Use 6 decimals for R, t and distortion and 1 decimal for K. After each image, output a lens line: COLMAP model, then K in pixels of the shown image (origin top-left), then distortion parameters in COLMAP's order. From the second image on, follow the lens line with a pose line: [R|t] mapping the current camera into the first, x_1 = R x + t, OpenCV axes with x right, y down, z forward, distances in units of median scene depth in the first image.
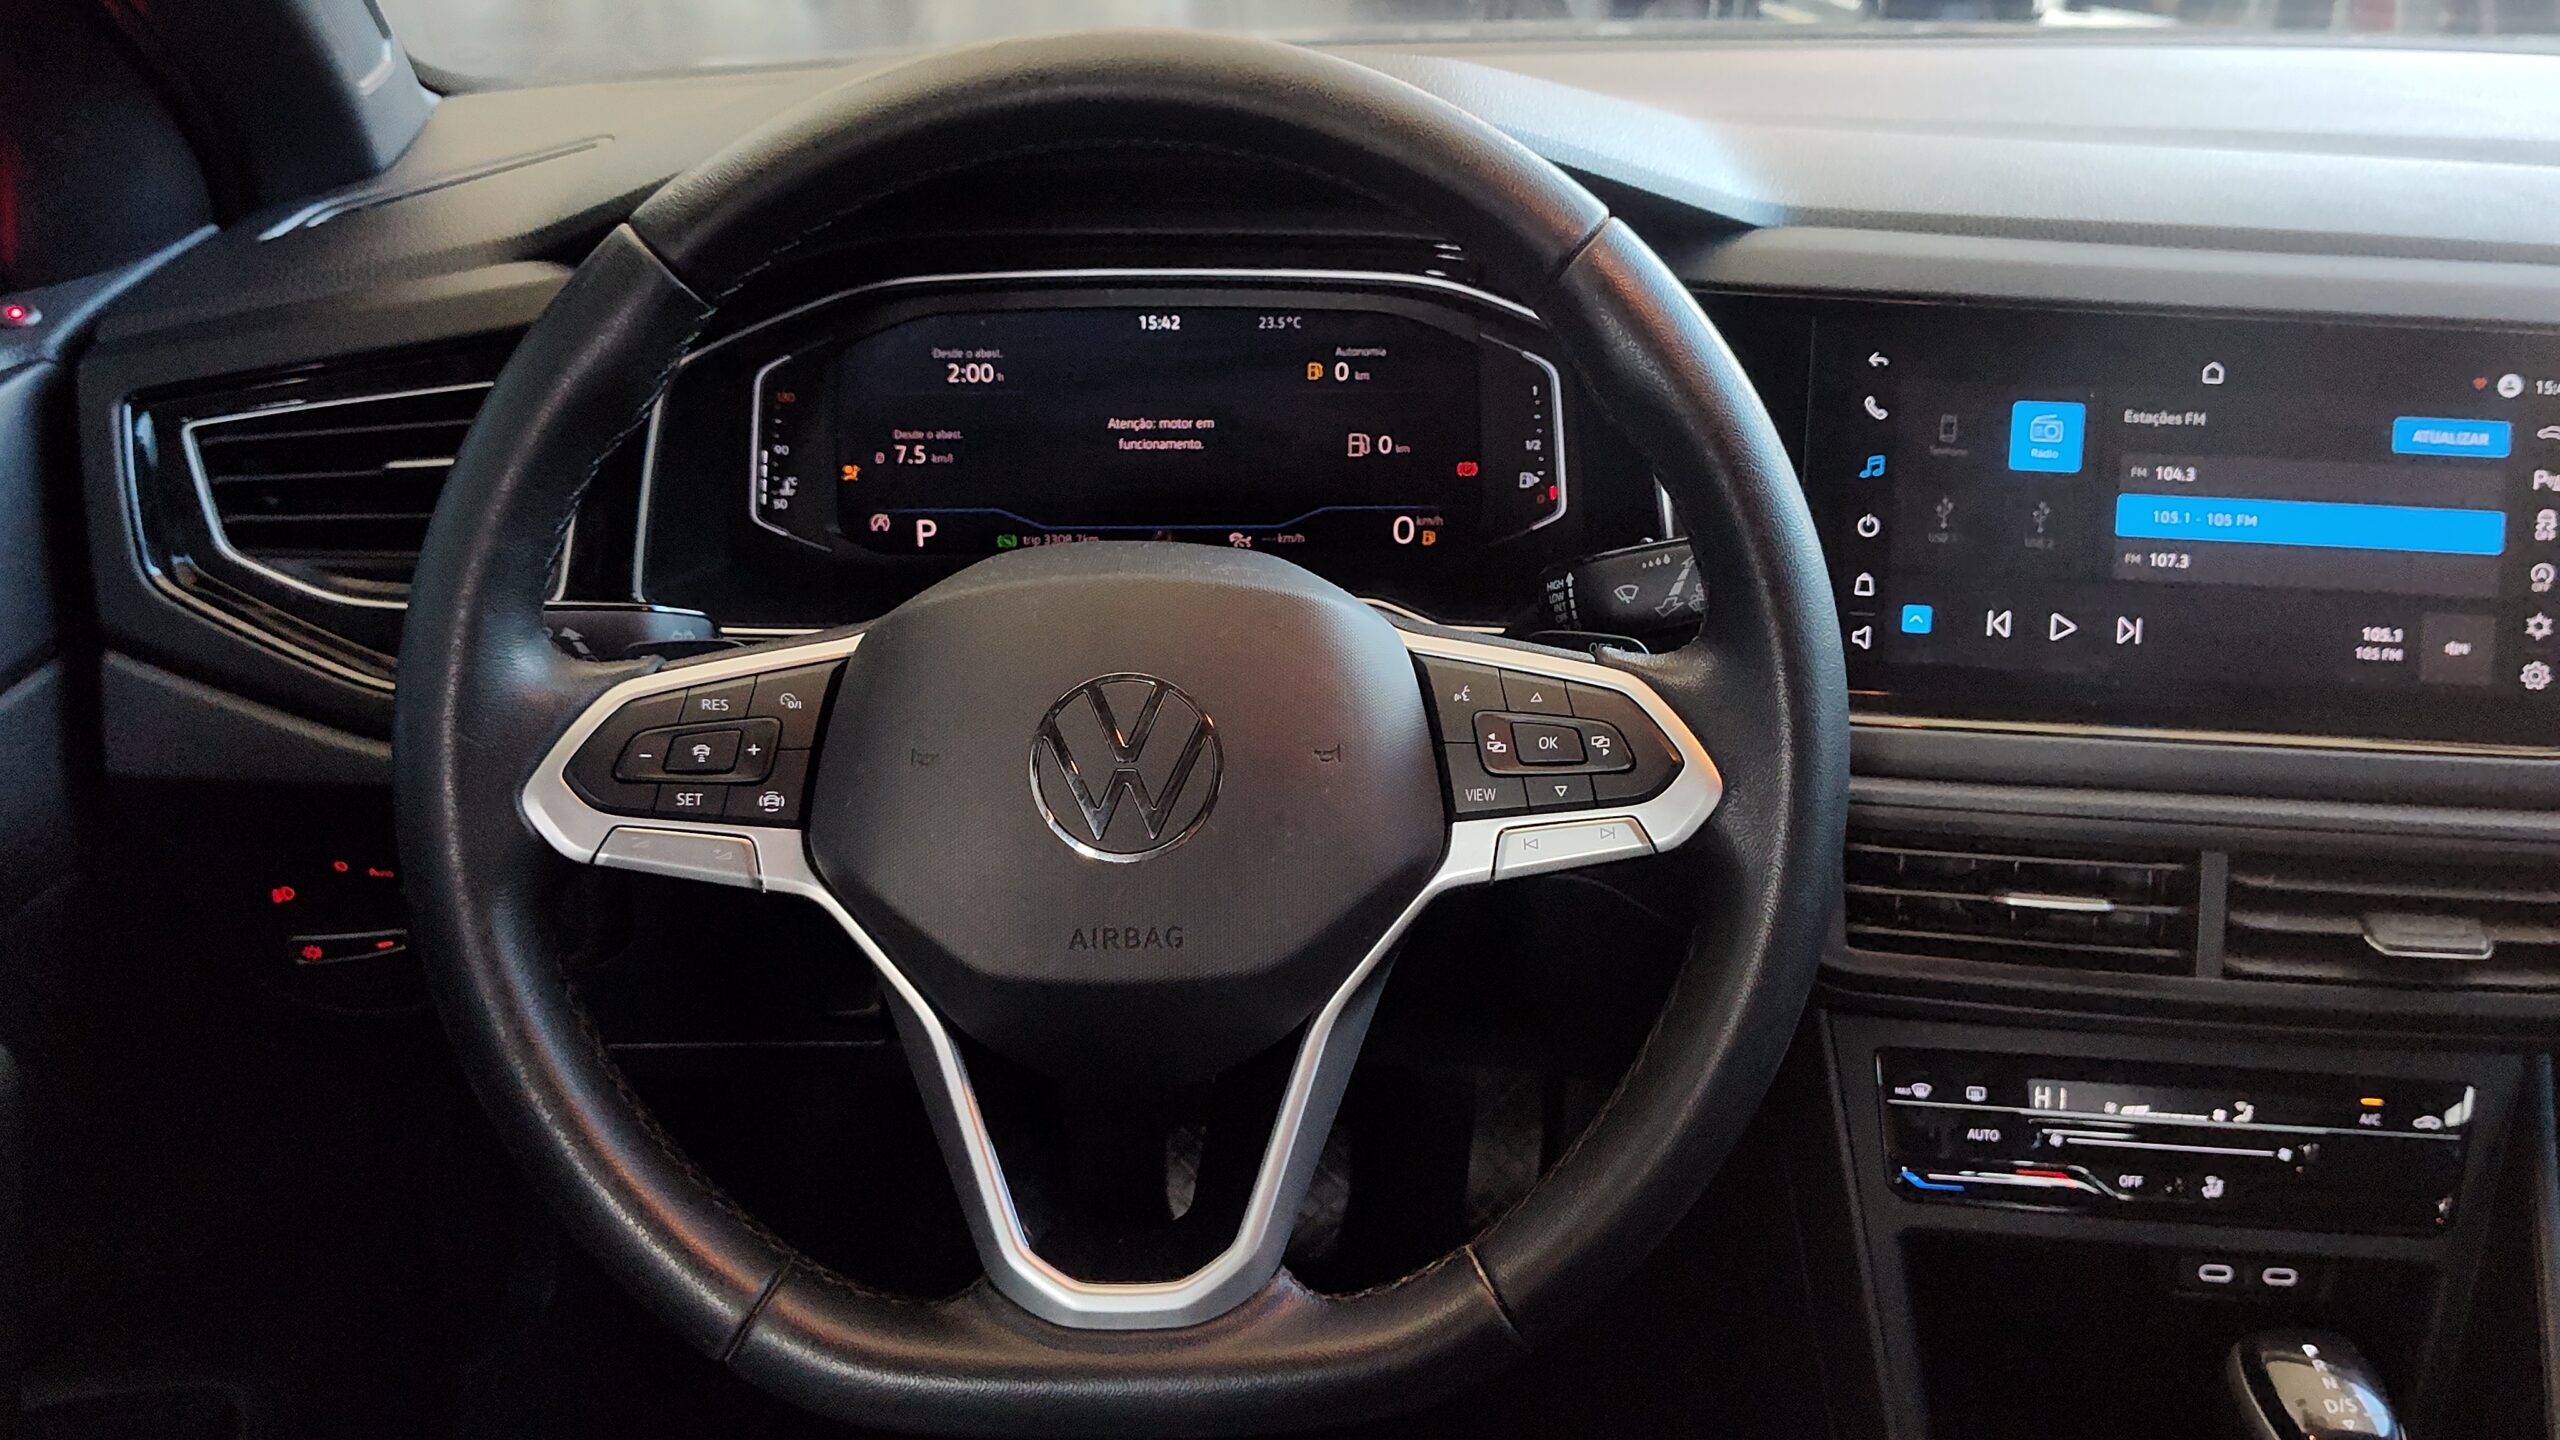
lens RADIAL K [[2229.9, 0, 1281.4], [0, 2229.9, 698.5], [0, 0, 1]] dist [0.055700, -0.095126]
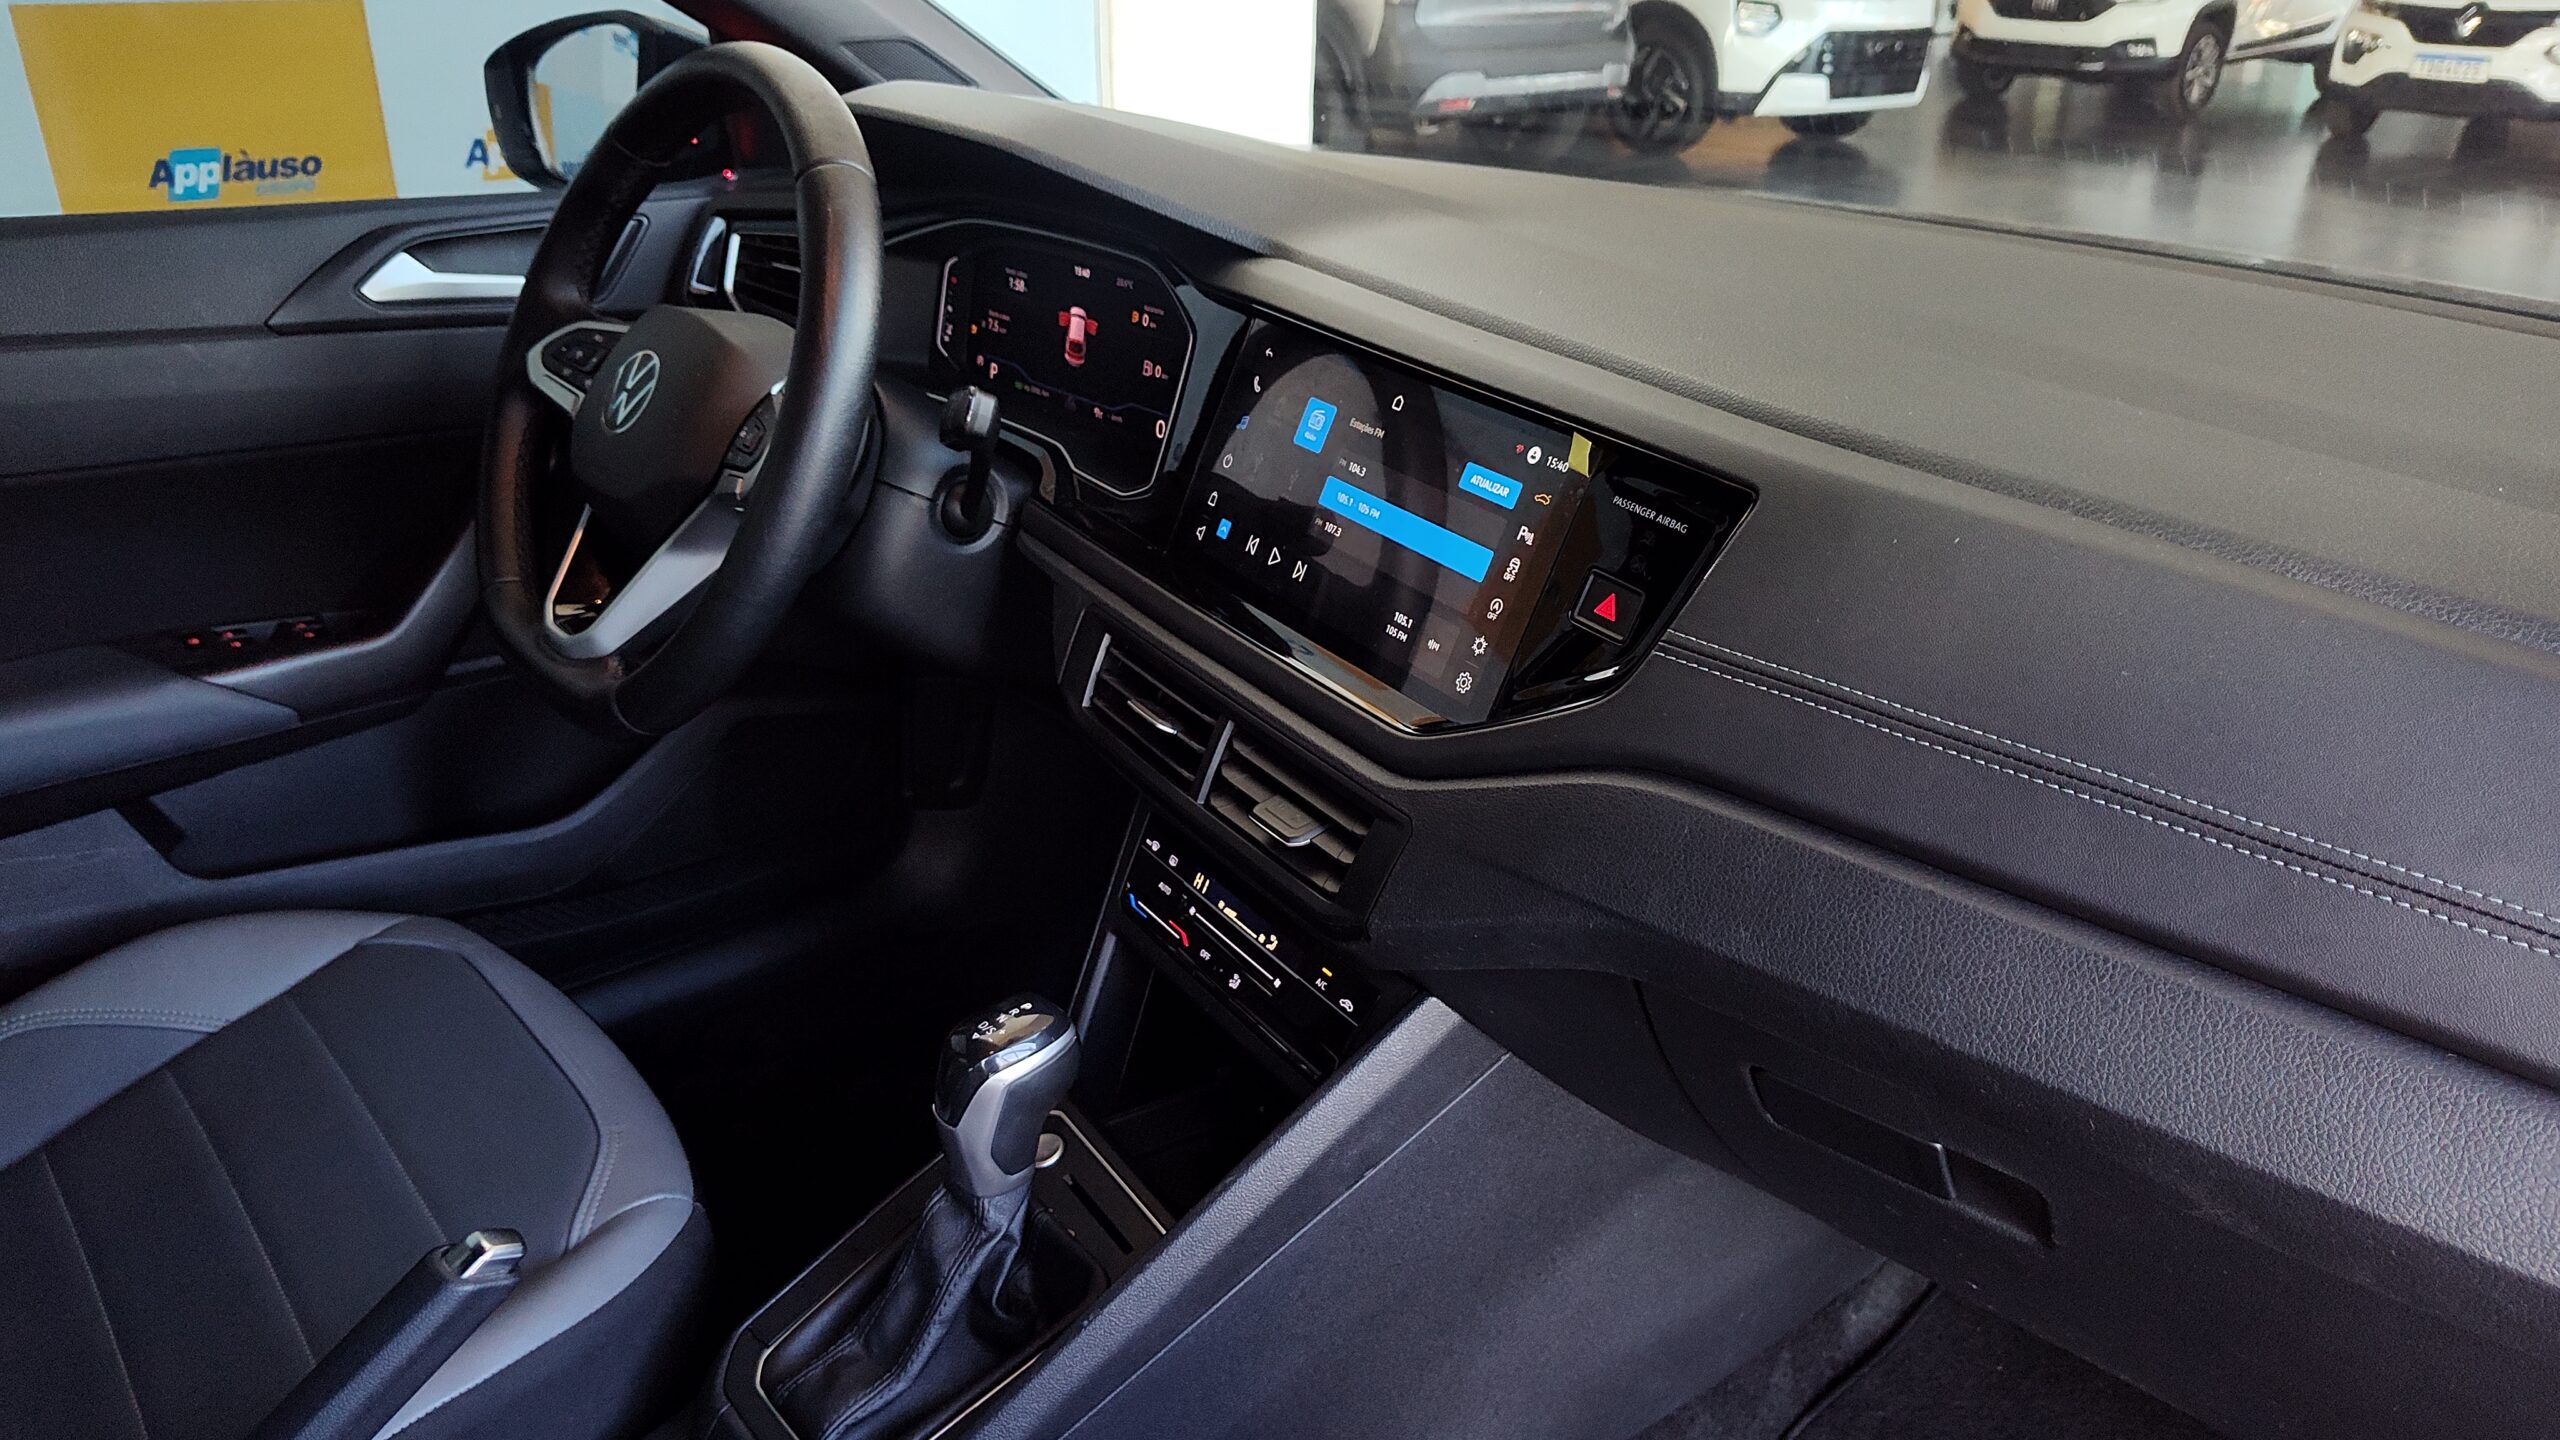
lens RADIAL K [[1766.7, 0, 1256.3], [0, 1766.7, 723.5], [0, 0, 1]] dist [0.034370, -0.056979]
pose [[0.621662, 0.328747, -0.710958, 1.138318], [-0.346278, 0.929494, 0.127012, -0.070107], [0.702587, 0.167230, 0.691669, 0.239627]]
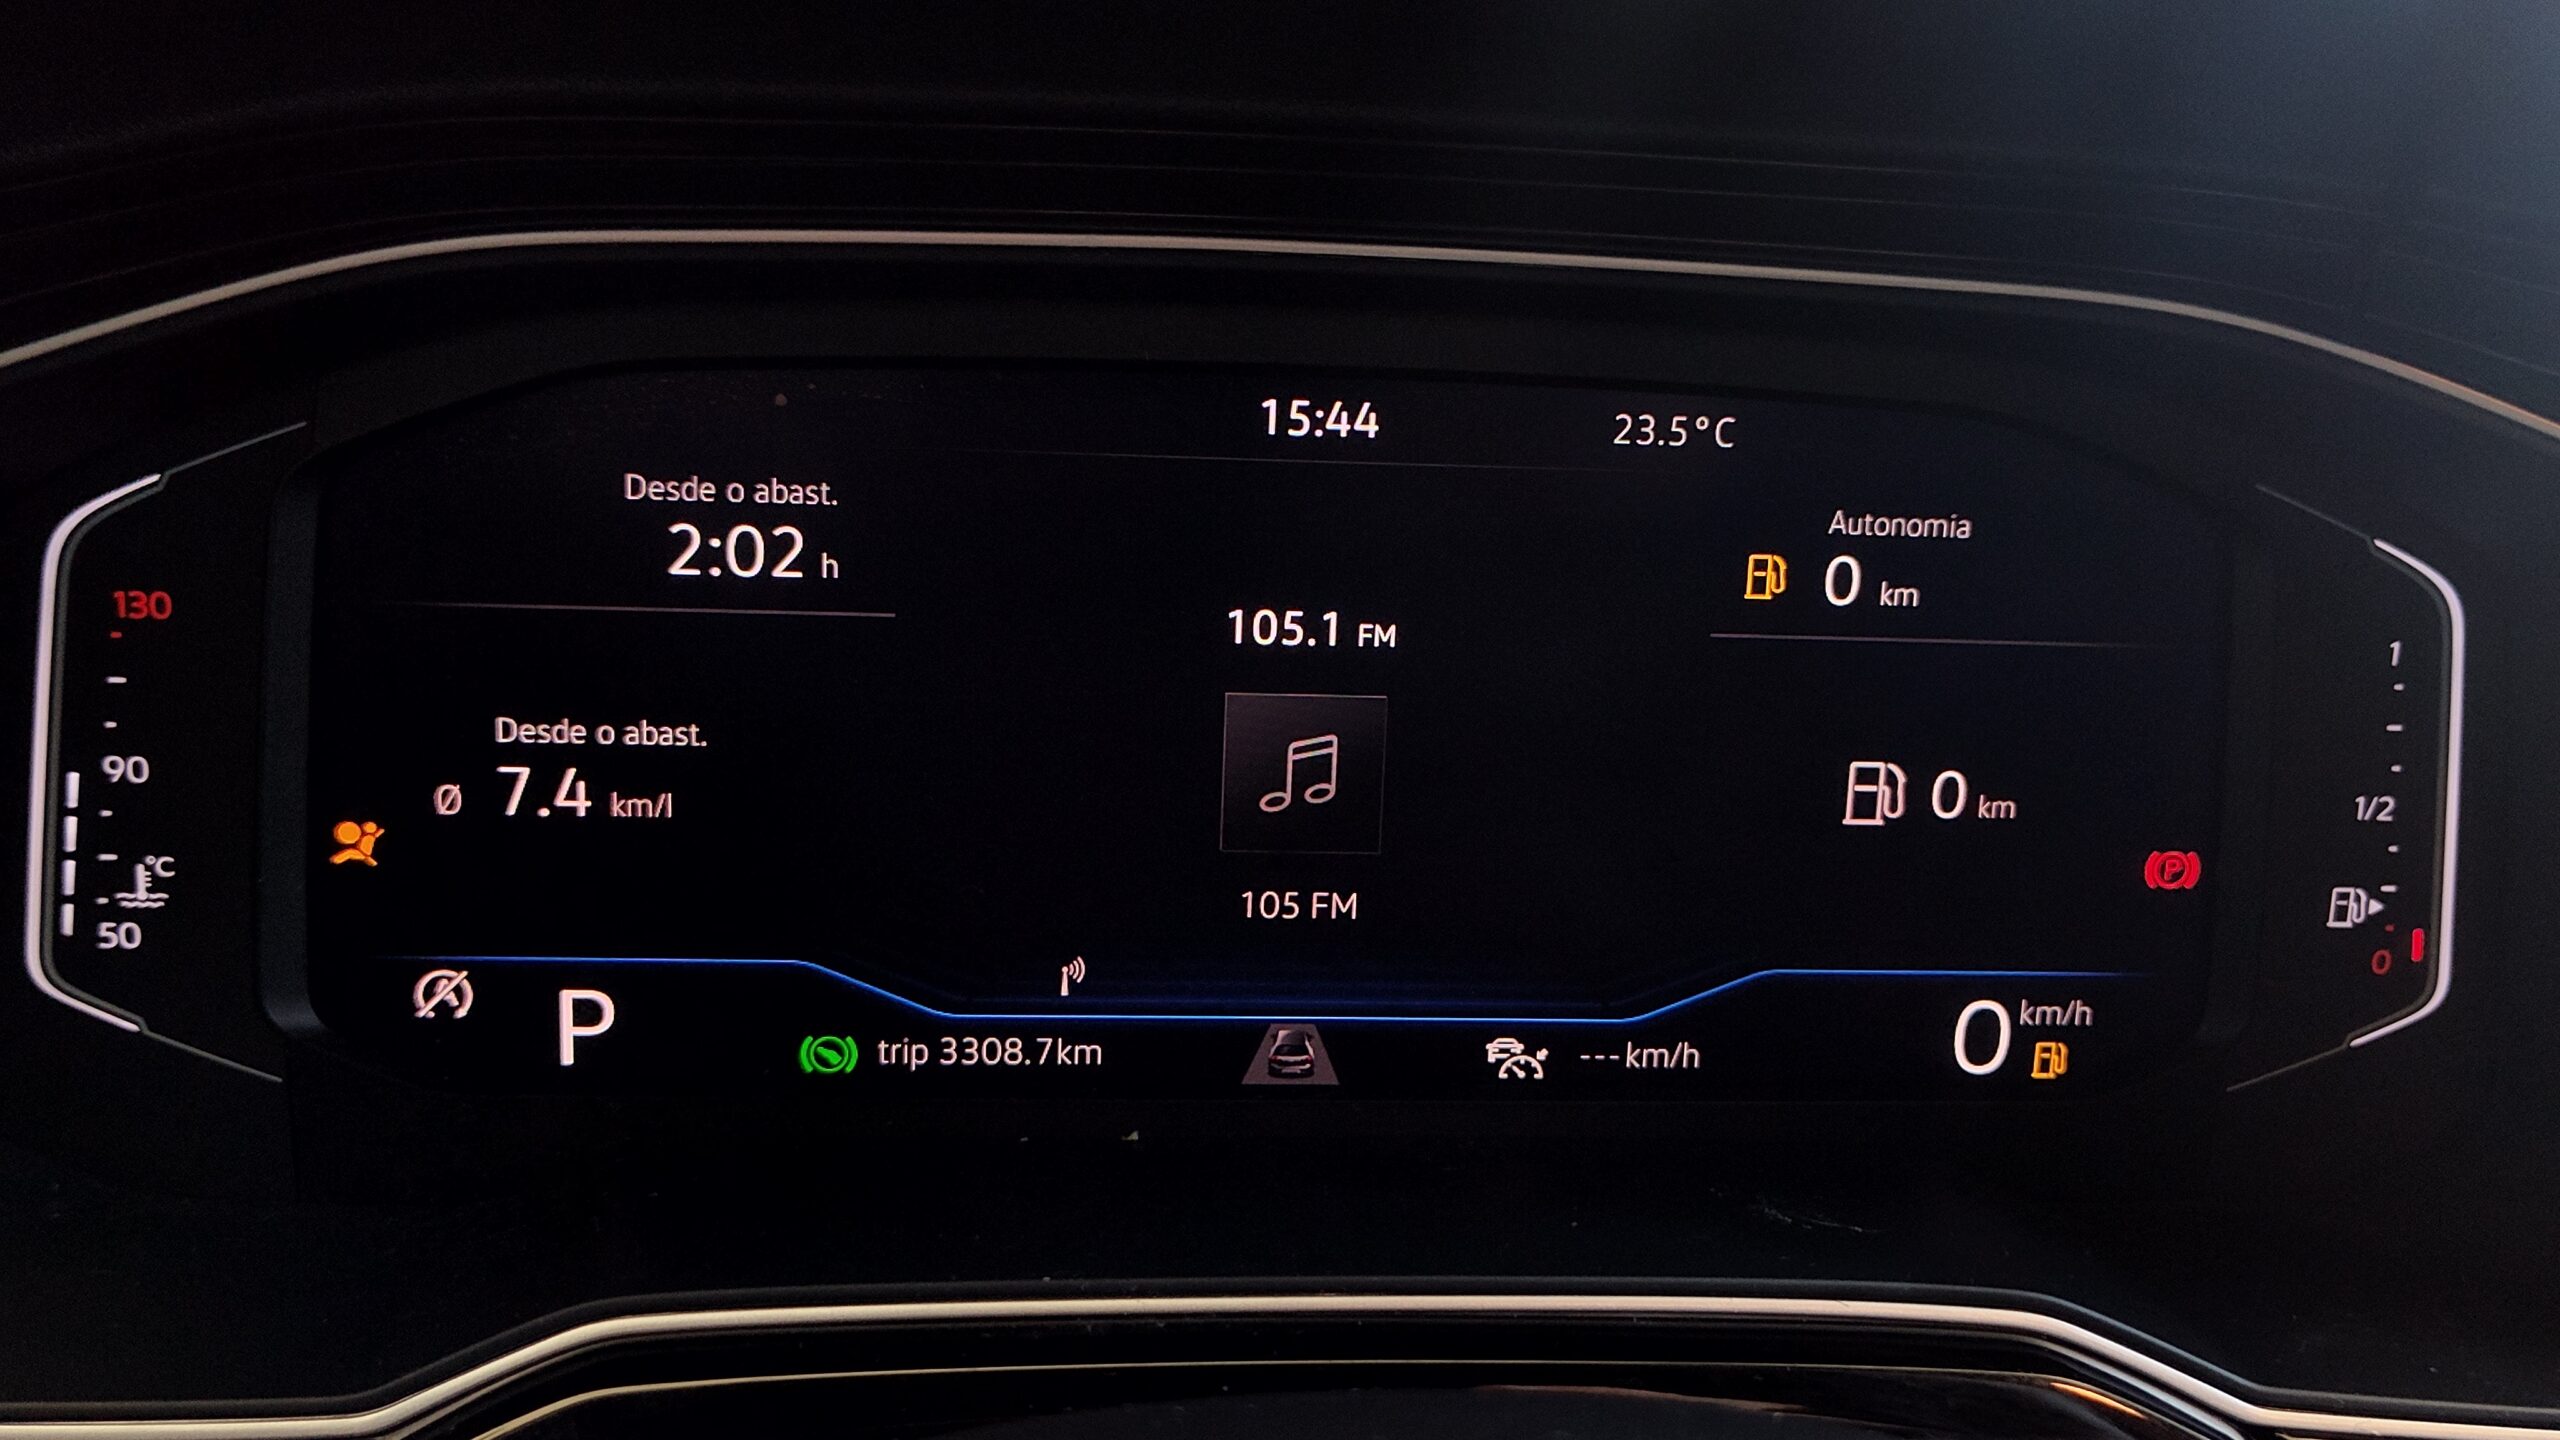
lens RADIAL K [[1766.7, 0, 1283.0], [0, 1766.7, 662.0], [0, 0, 1]] dist [0.034370, -0.056979]
pose [[0.999032, 0.027914, 0.034008, -0.071149], [-0.022492, 0.988354, -0.150501, -0.096999], [-0.037813, 0.149591, 0.988025, 0.781850]]
